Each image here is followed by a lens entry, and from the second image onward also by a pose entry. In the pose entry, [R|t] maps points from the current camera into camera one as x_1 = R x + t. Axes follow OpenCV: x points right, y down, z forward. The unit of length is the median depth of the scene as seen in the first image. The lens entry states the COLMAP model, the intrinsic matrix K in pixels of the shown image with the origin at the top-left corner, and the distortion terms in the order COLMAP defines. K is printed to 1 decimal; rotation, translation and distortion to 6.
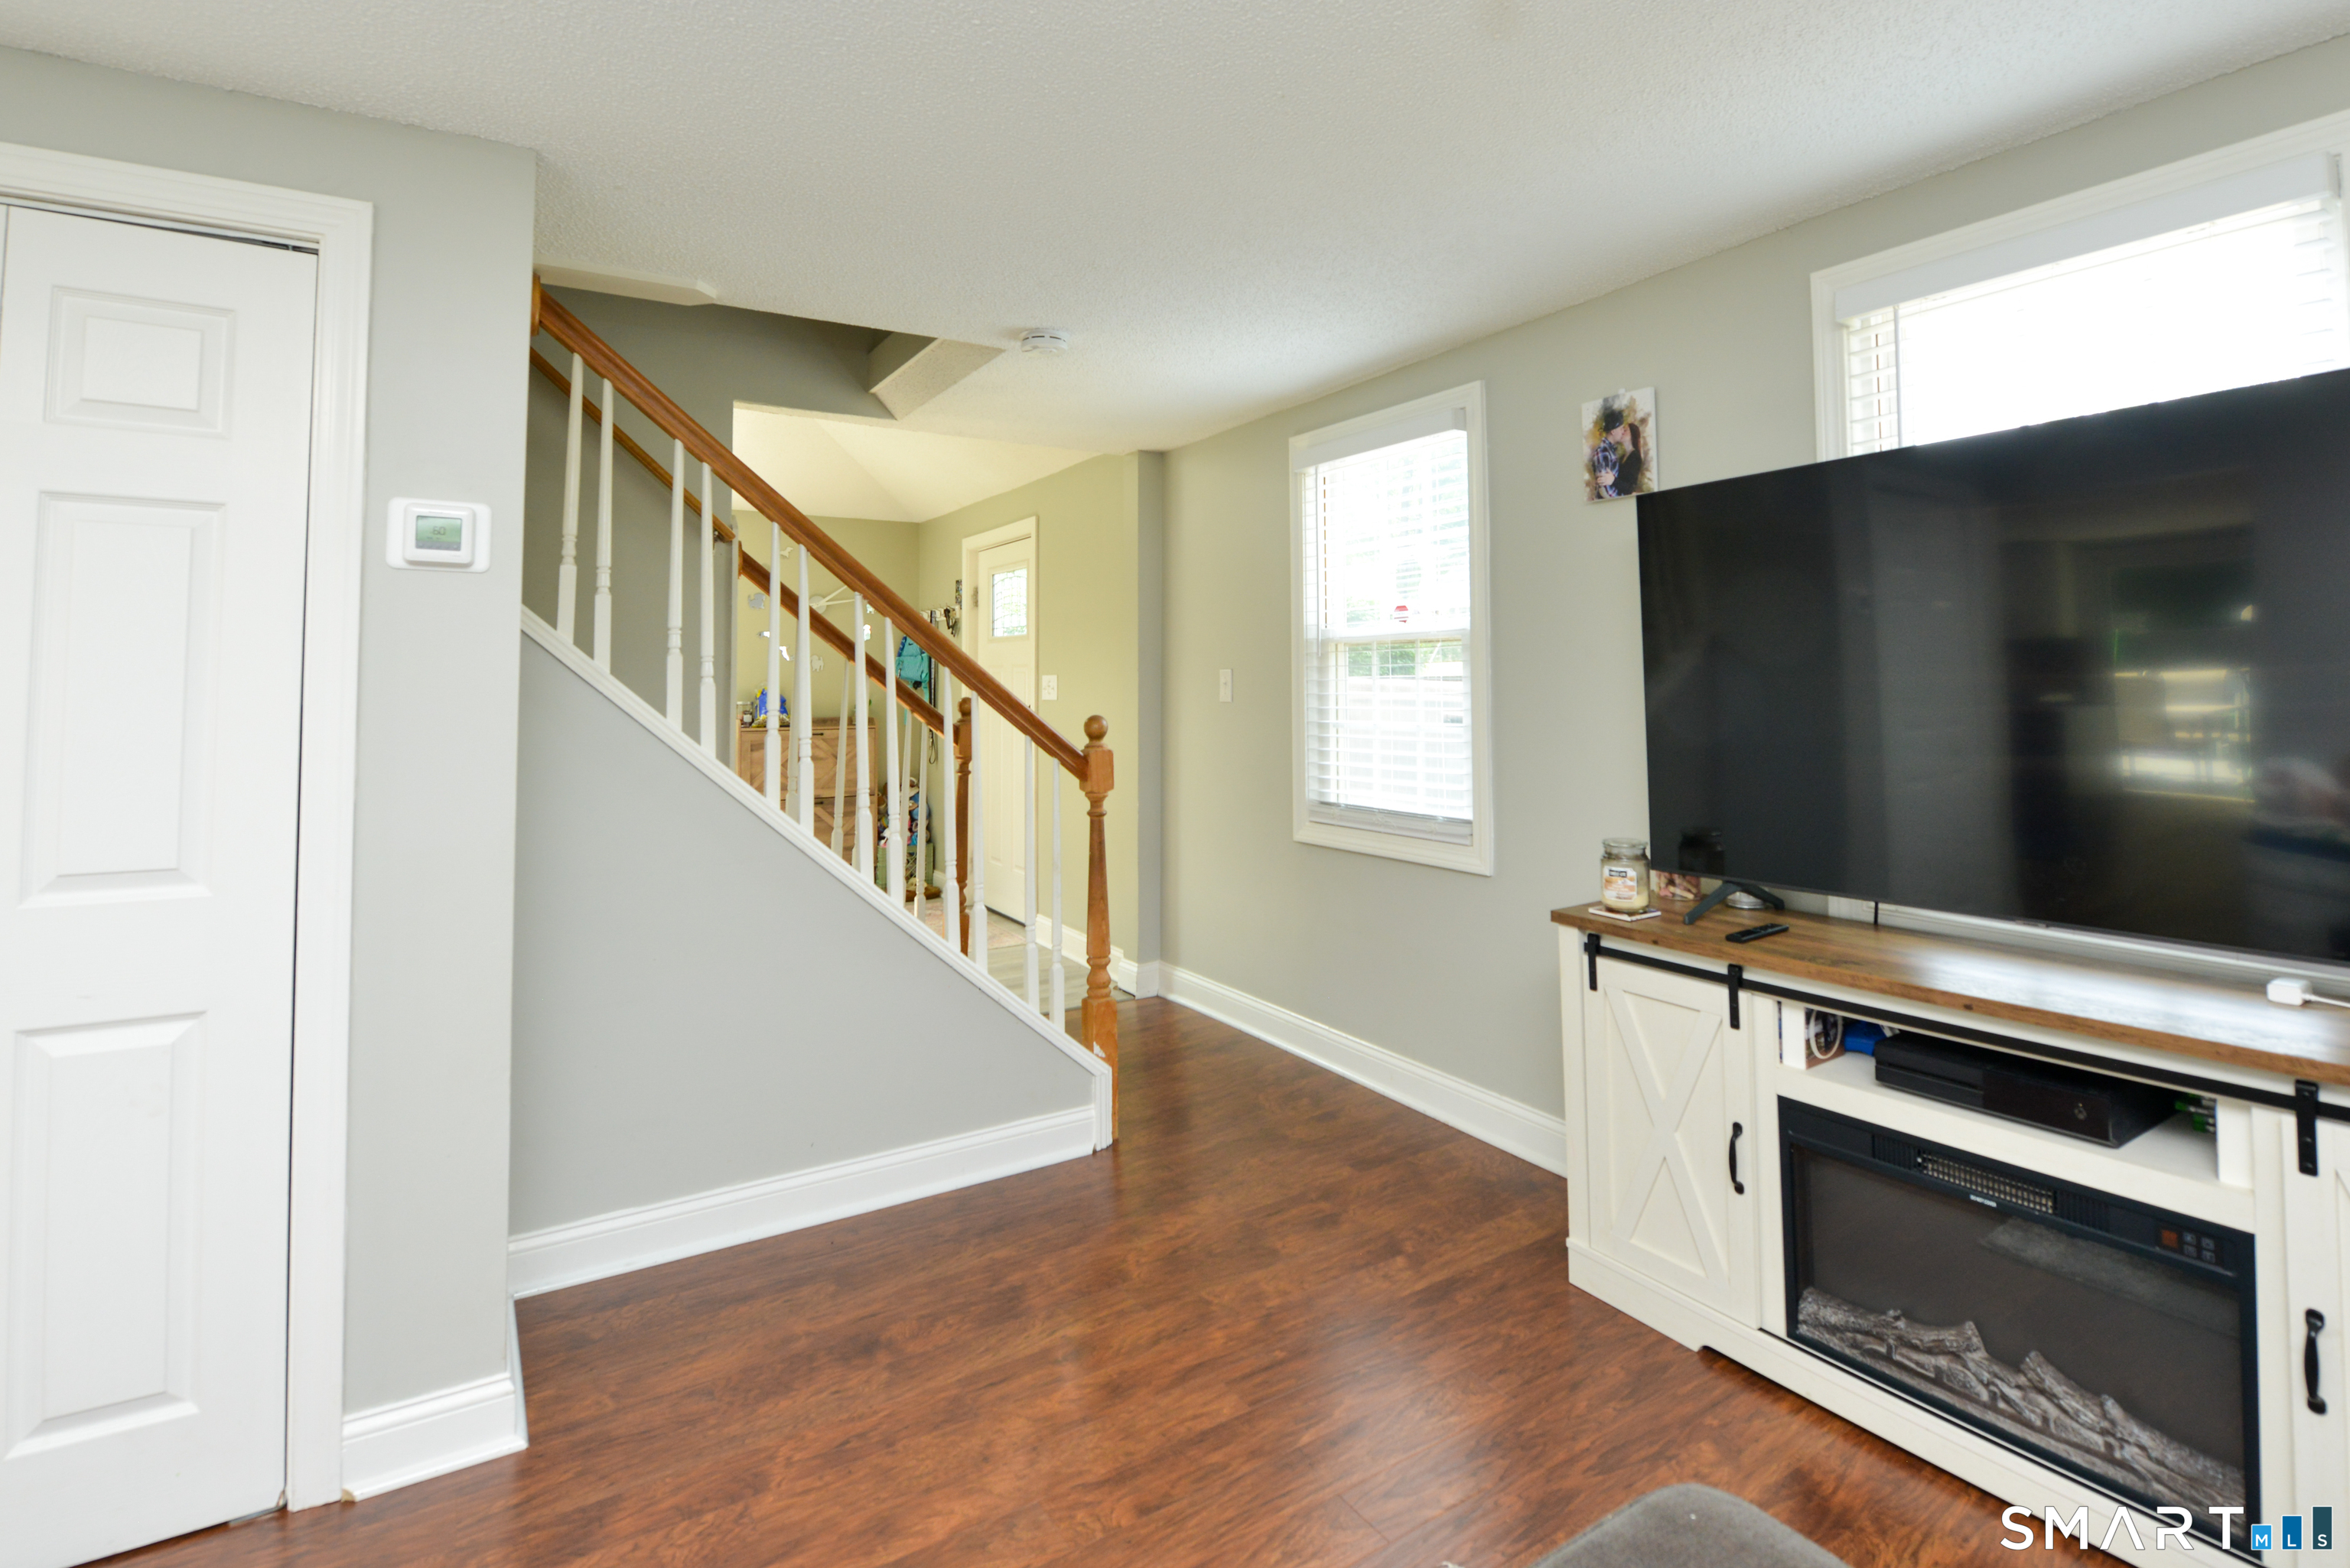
lens RADIAL K [[1126.7, 0, 1166.1], [0, 1126.7, 644.6], [0, 0, 1]] dist [-0.025399, -0.000100]
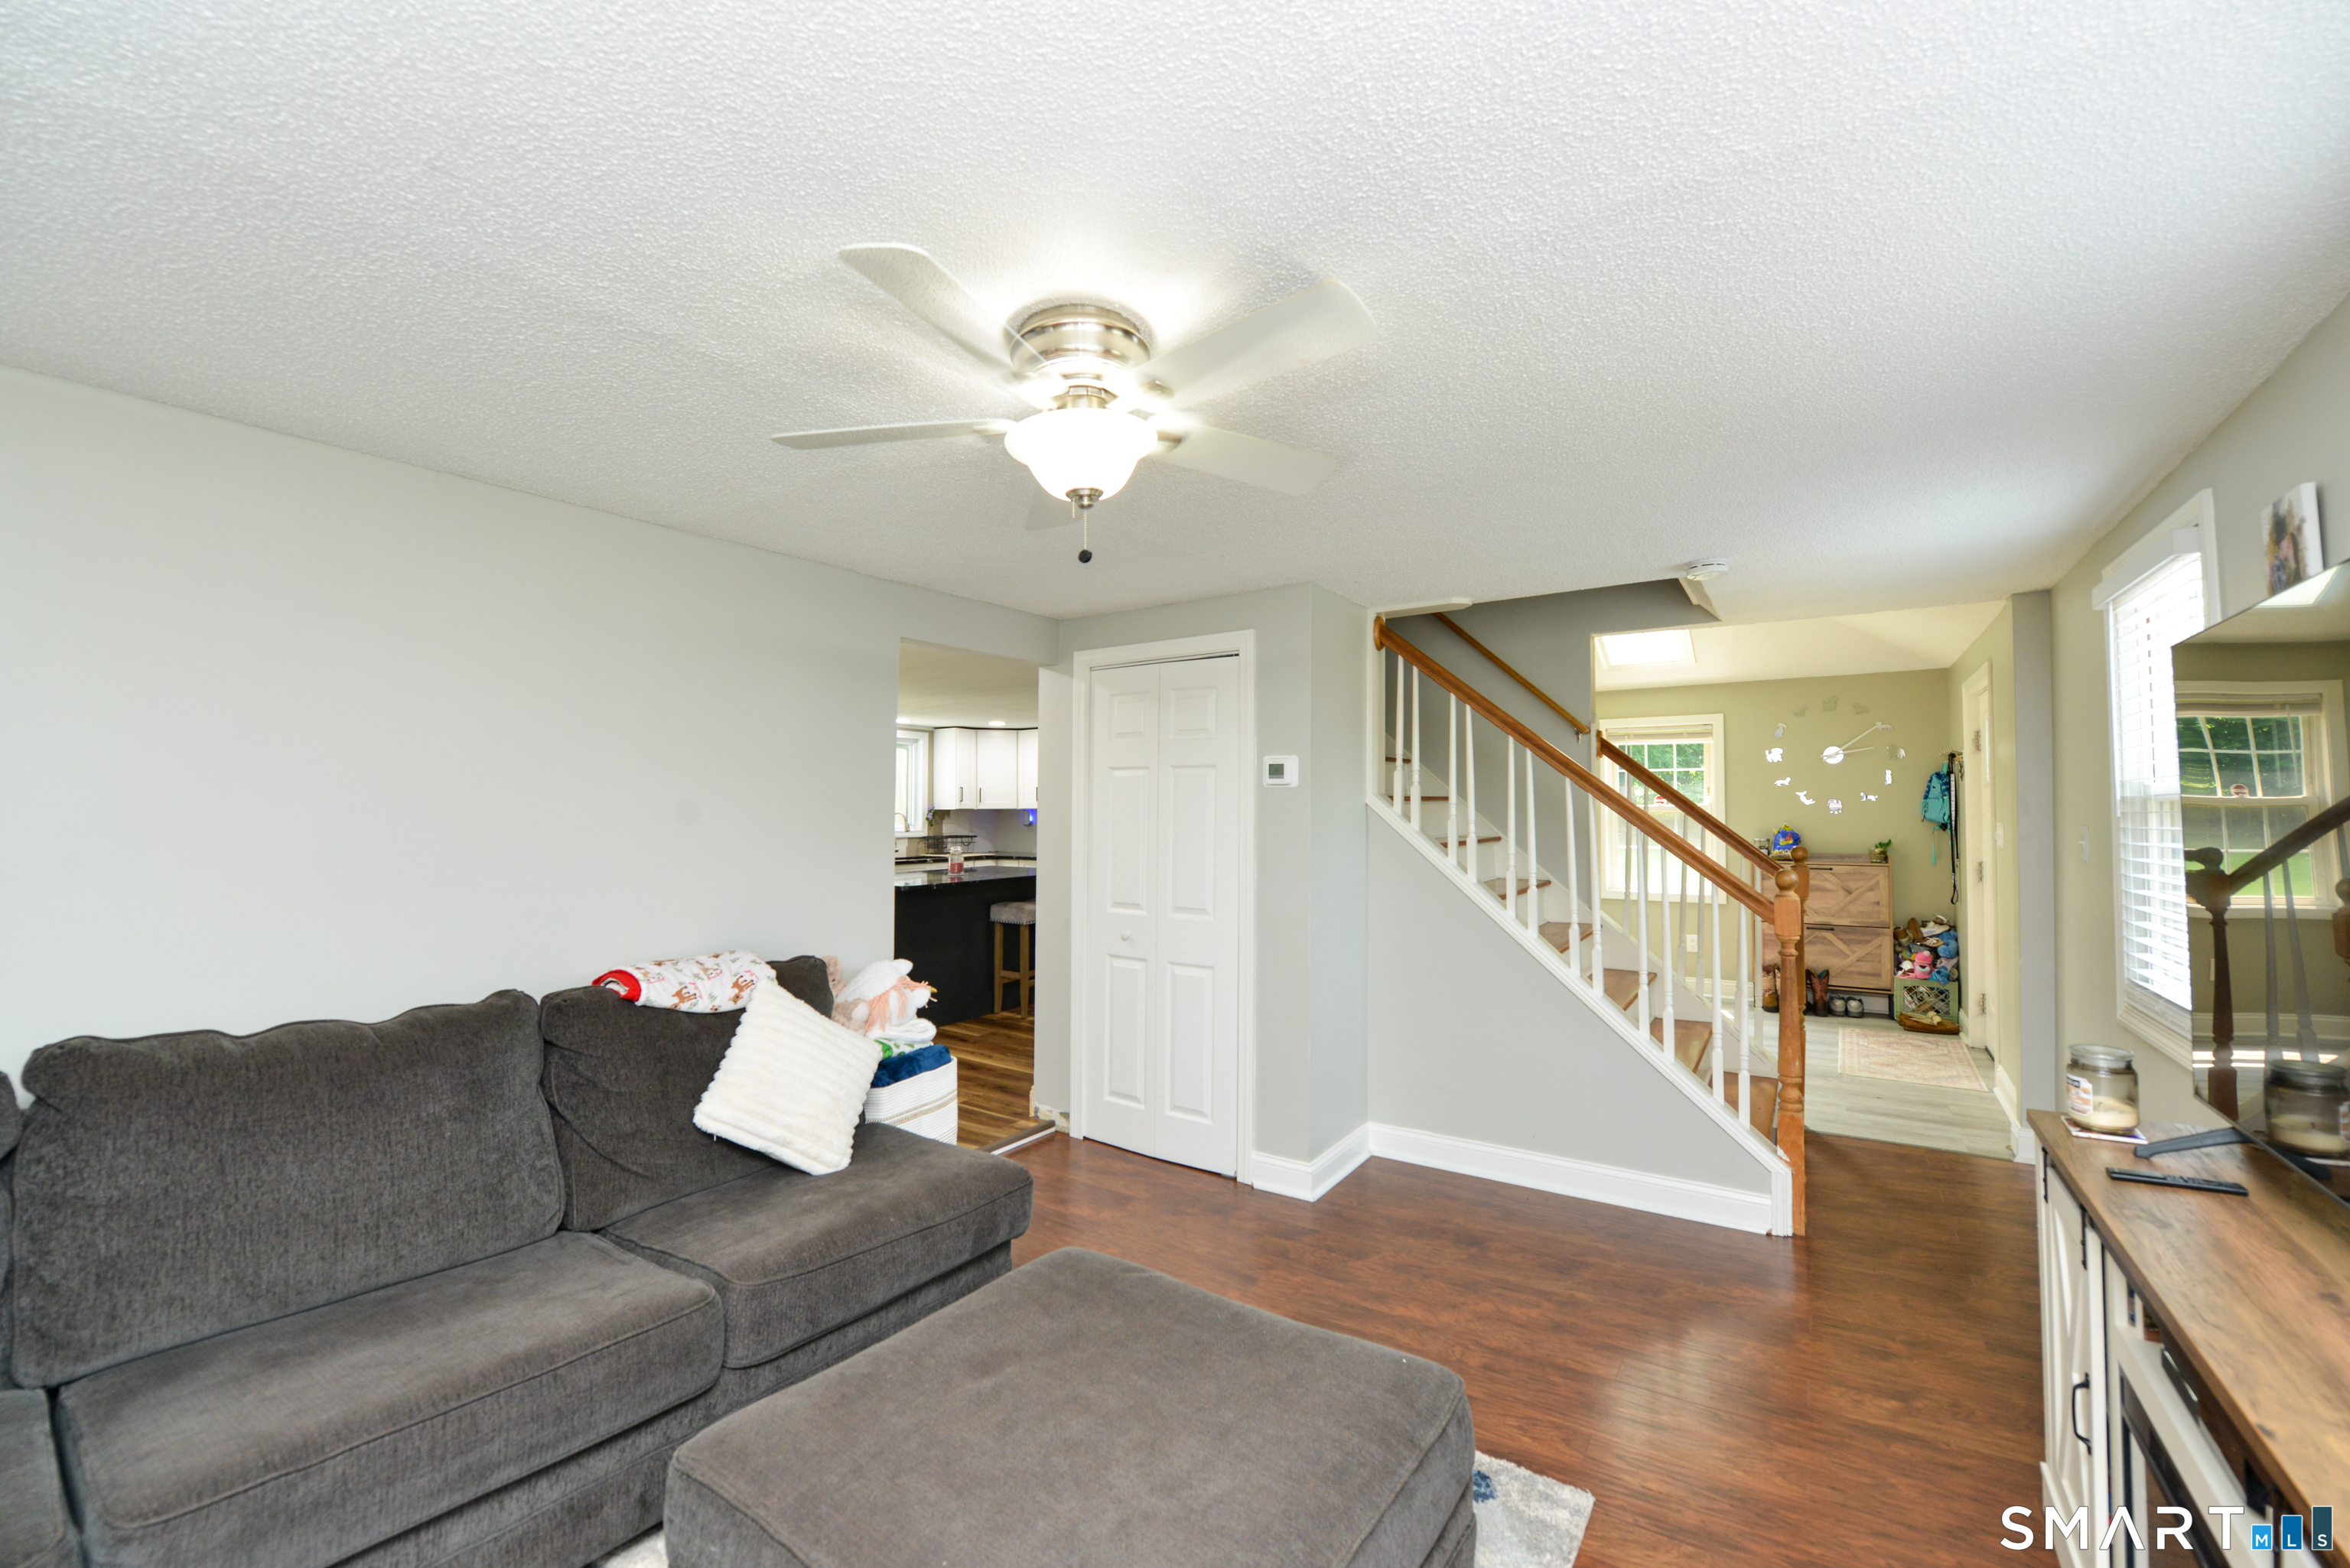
lens RADIAL K [[934.5, 0, 1187.3], [0, 934.5, 782.2], [0, 0, 1]] dist [-0.021459, -0.000216]
pose [[0.409717, -0.024713, -0.911878, 0.836395], [0.028884, 0.999483, -0.014109, -0.048320], [0.911755, -0.020558, 0.410219, 0.058167]]
